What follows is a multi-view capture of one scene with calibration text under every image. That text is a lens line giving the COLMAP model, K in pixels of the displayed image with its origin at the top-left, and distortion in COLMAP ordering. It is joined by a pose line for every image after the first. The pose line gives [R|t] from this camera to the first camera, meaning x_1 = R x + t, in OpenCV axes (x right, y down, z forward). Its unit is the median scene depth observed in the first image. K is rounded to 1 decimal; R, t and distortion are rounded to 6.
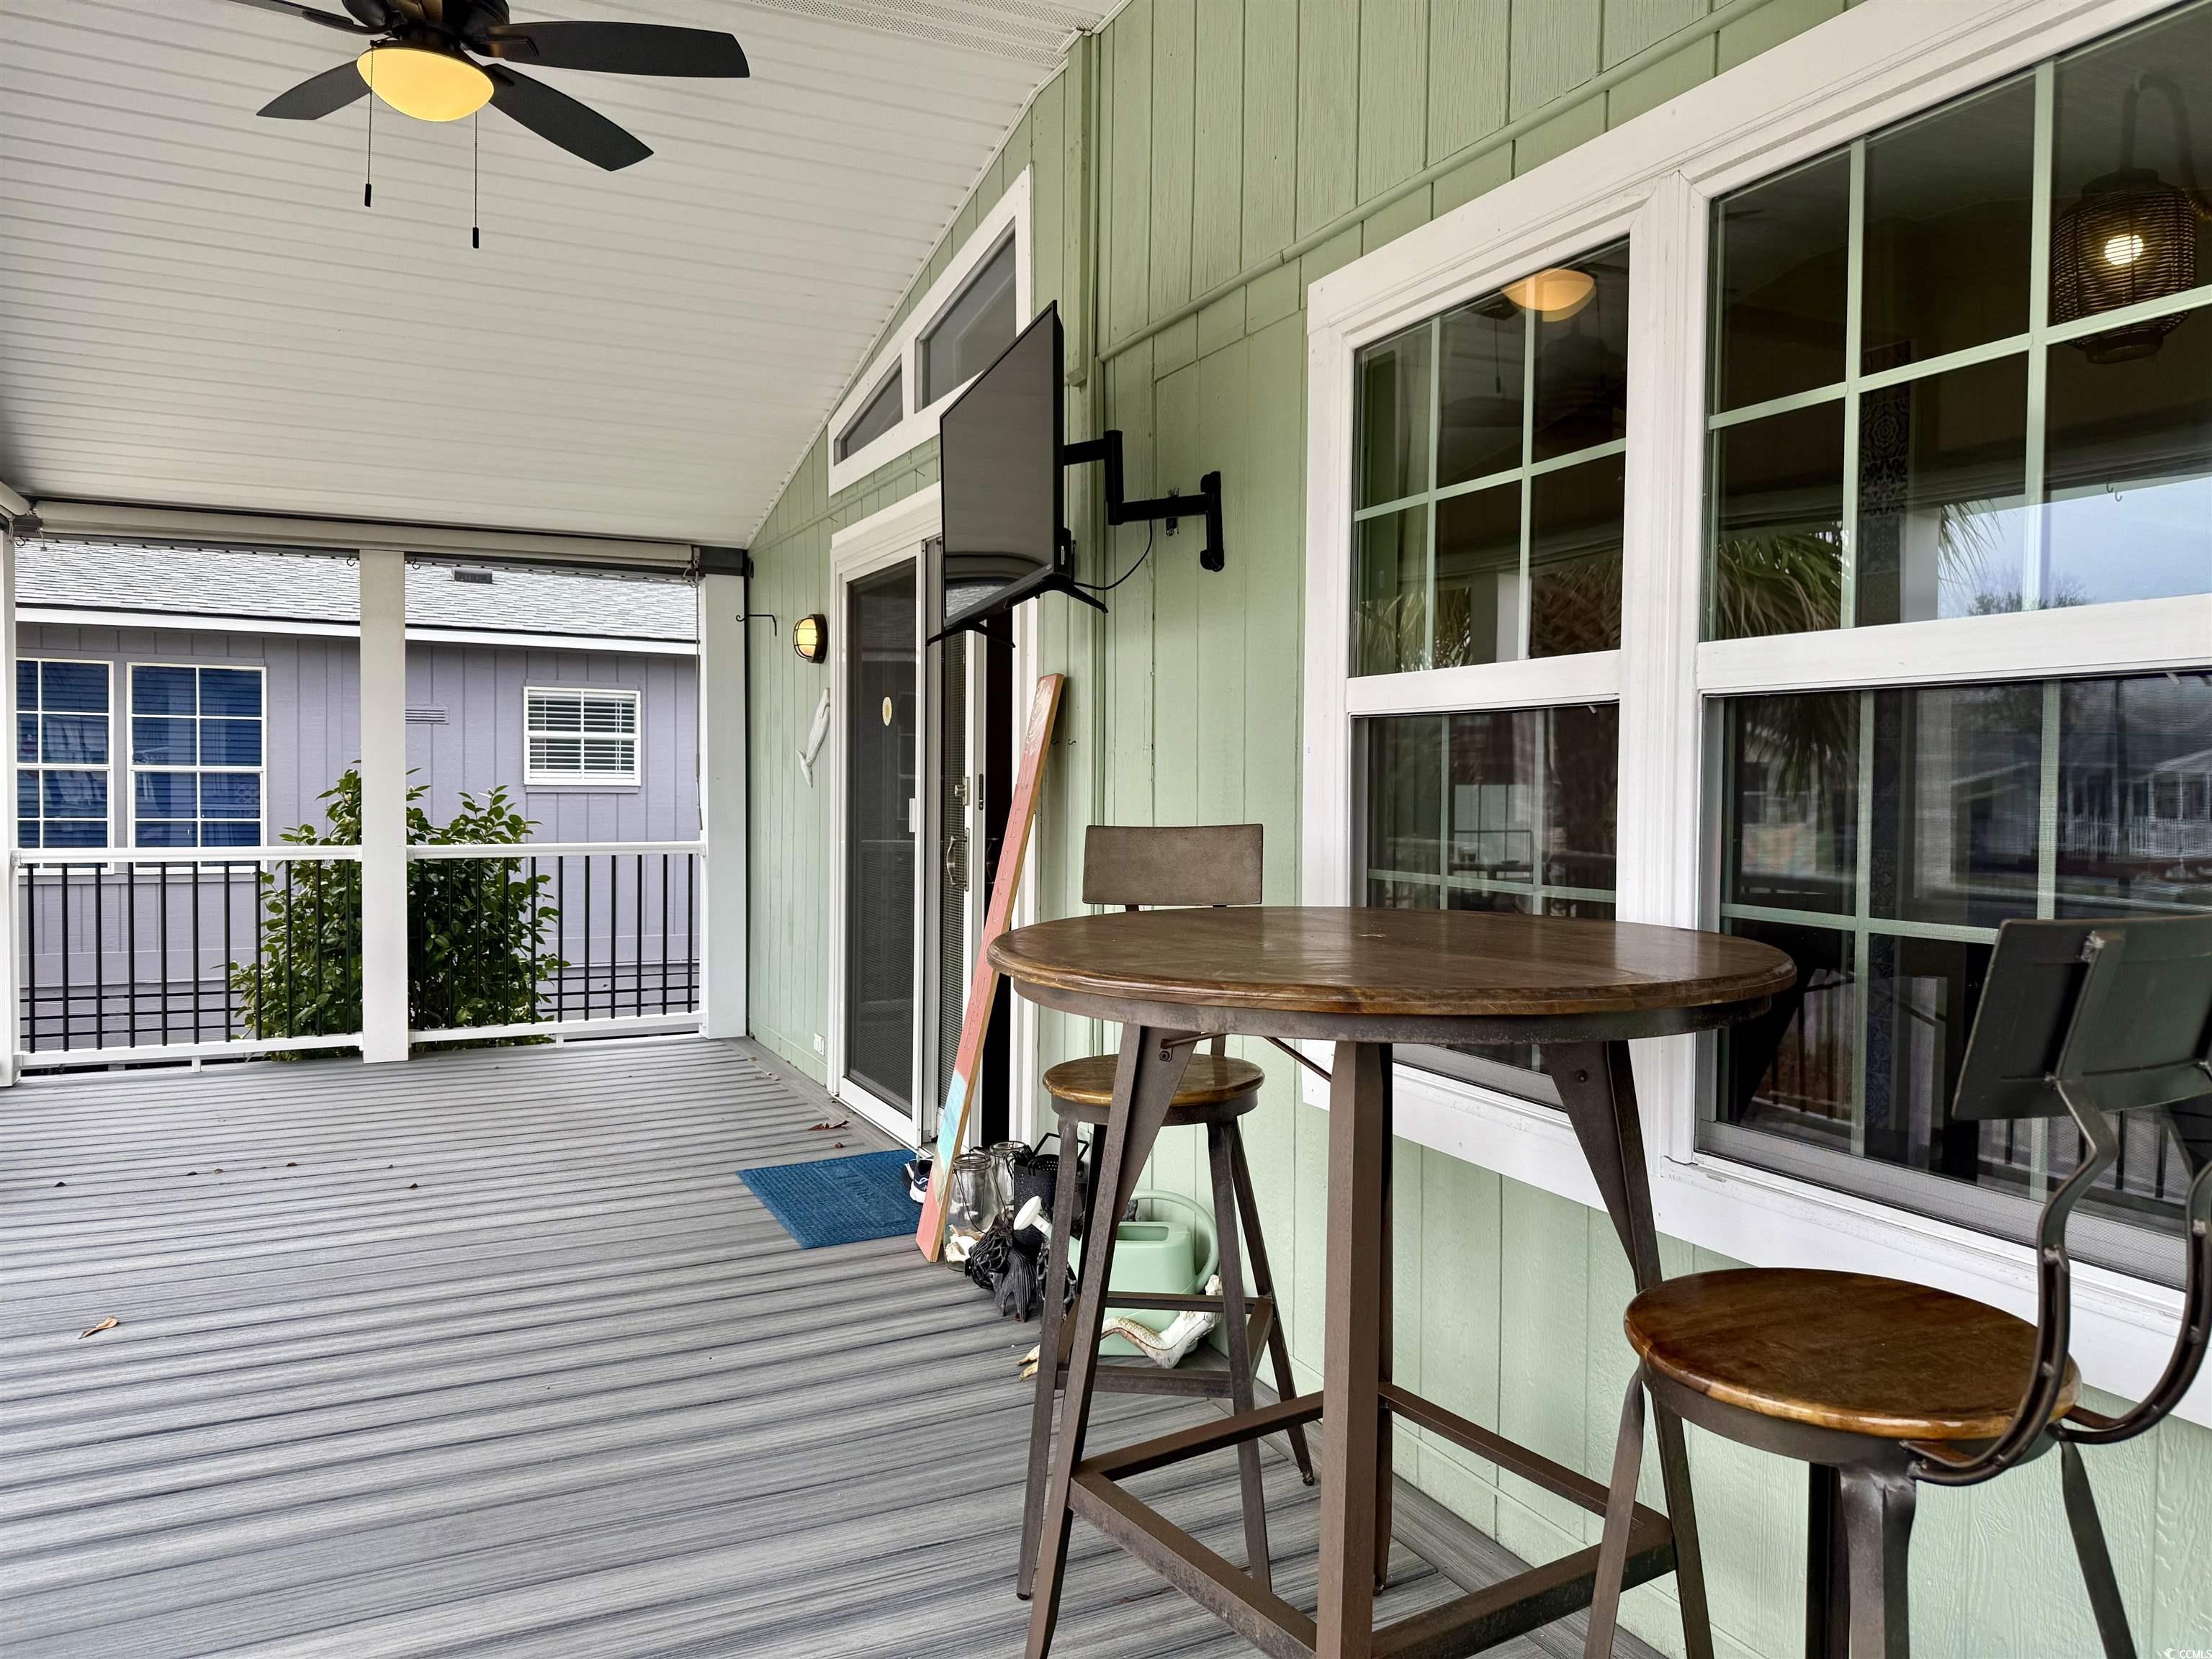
lens RADIAL K [[1548.0, 0, 1122.4], [0, 1548.0, 822.2], [0, 0, 1]] dist [0.051007, -0.067678]
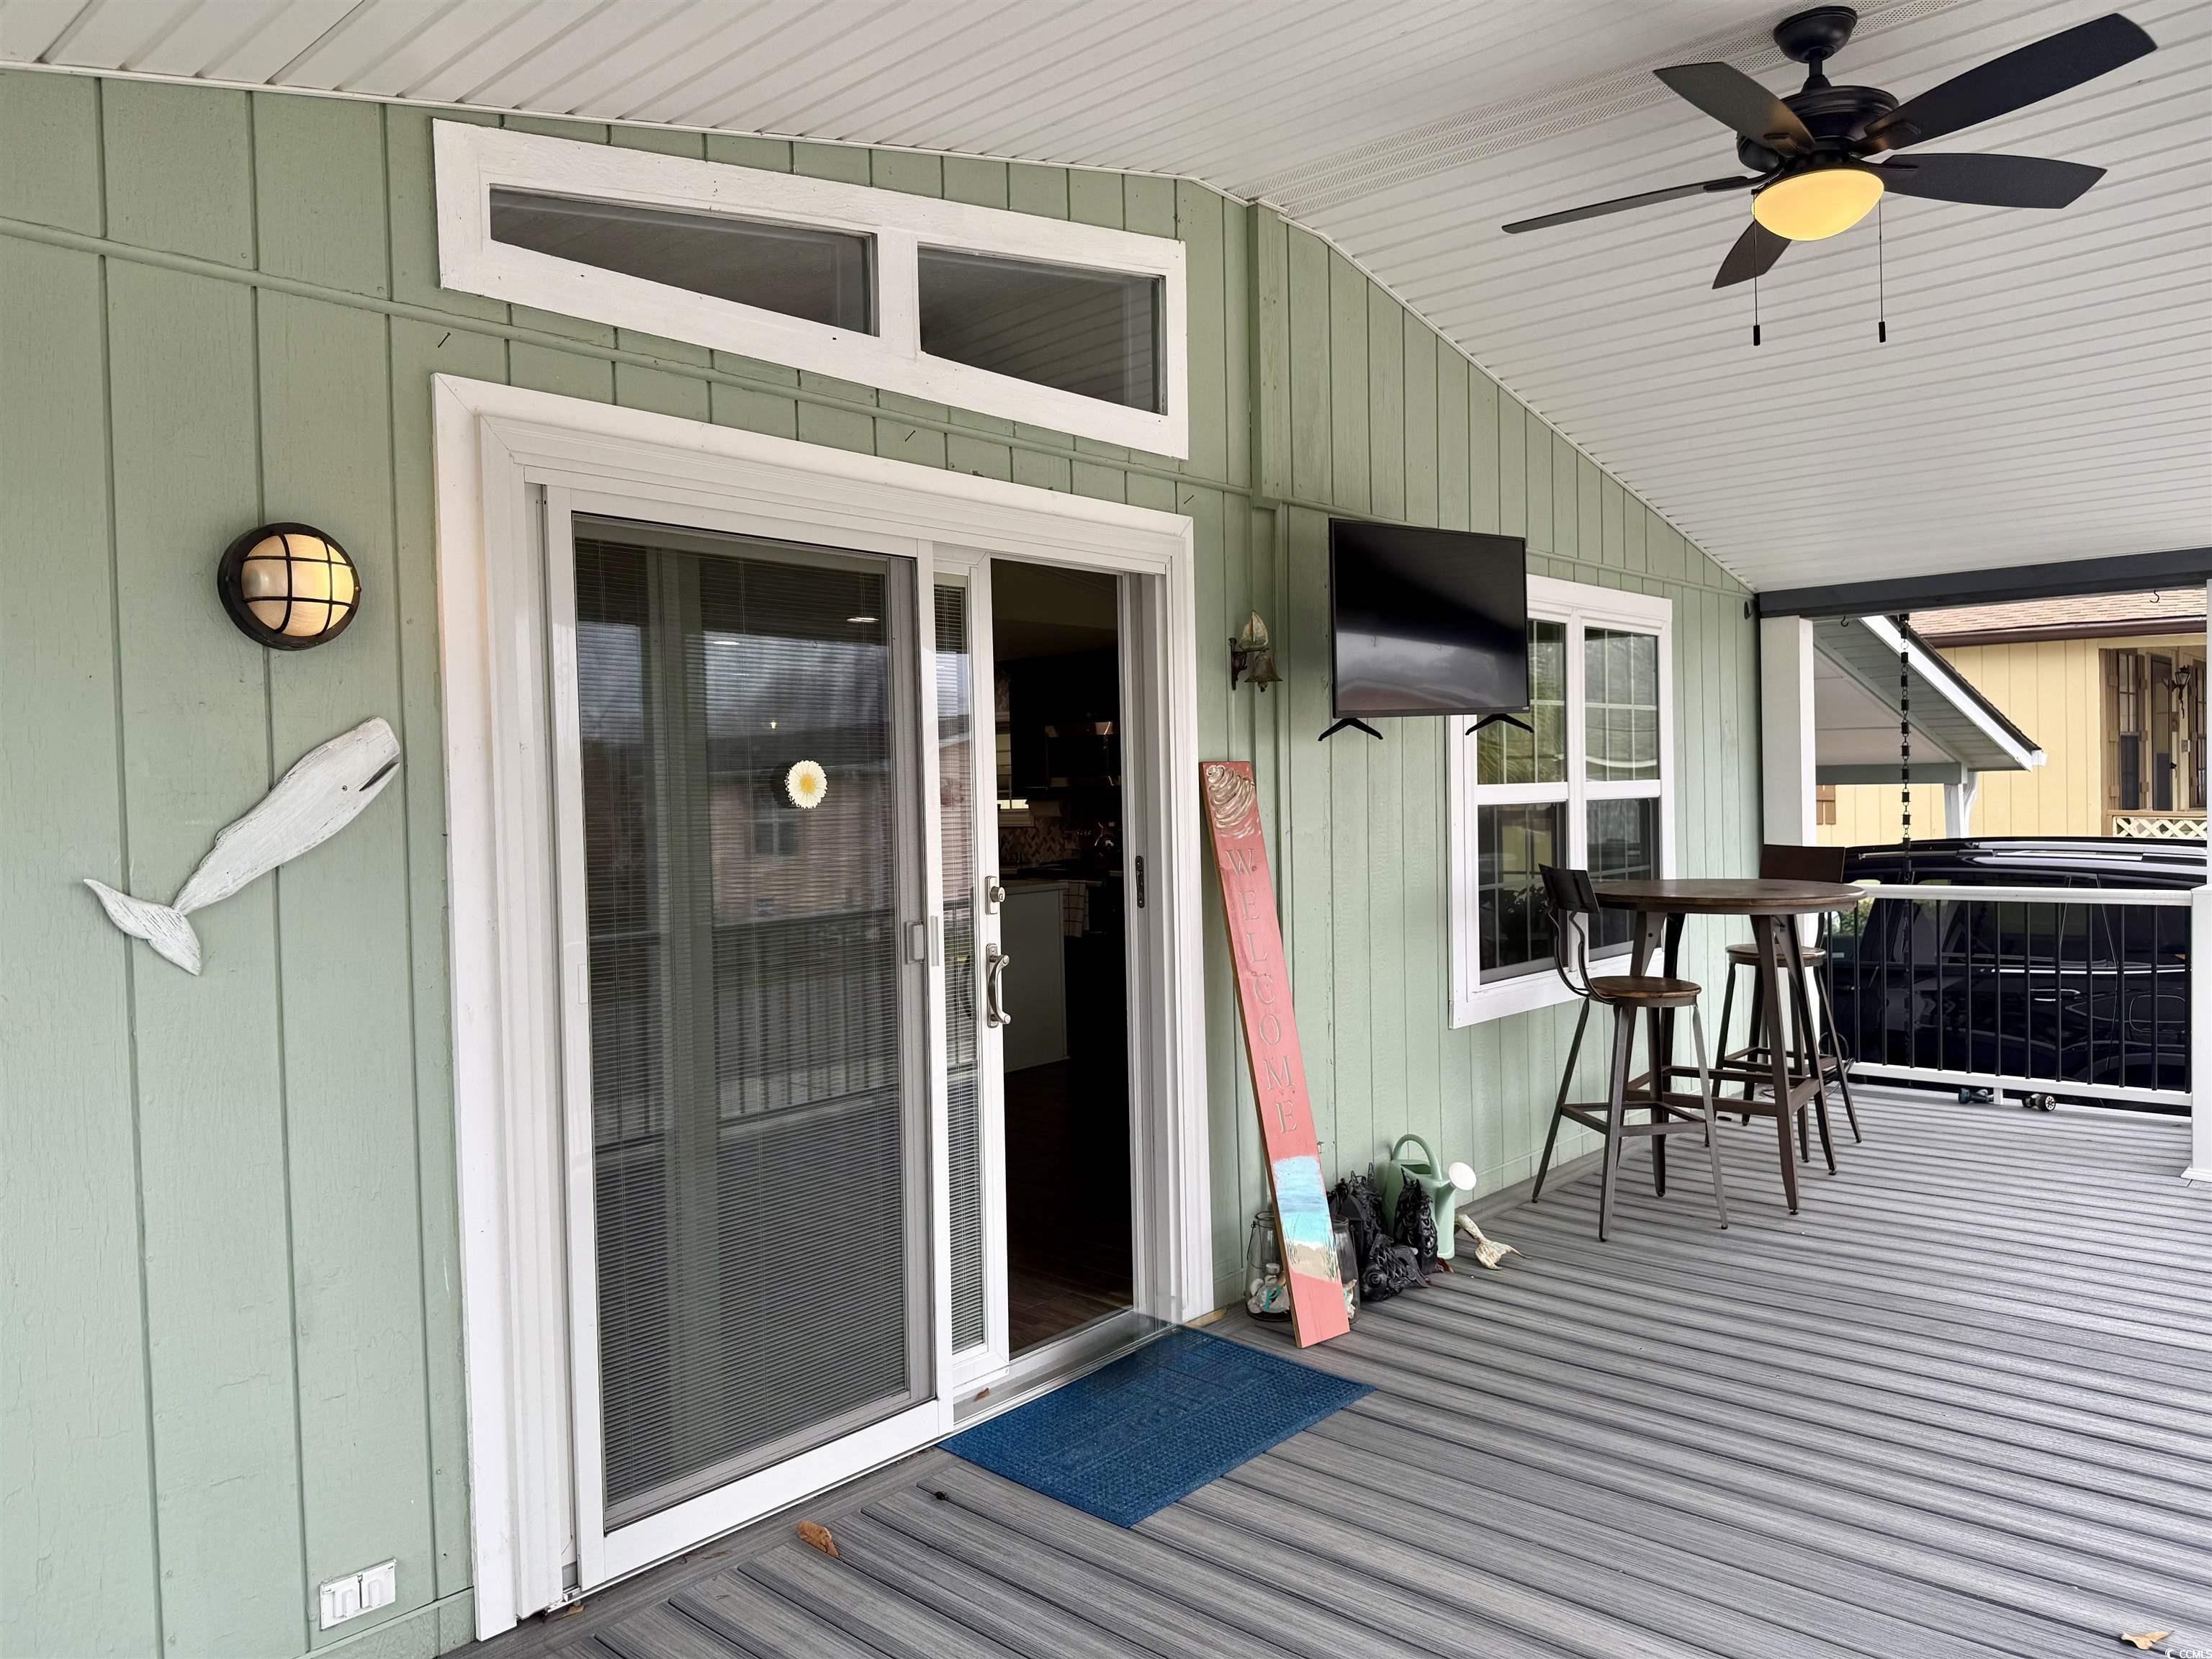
lens RADIAL K [[1548.0, 0, 1121.1], [0, 1548.0, 833.0], [0, 0, 1]] dist [0.051007, -0.067678]
pose [[-0.377008, -0.023709, 0.925907, -0.956281], [0.050179, 0.997681, 0.045978, -0.096263], [-0.924850, 0.063795, -0.374944, 1.419684]]
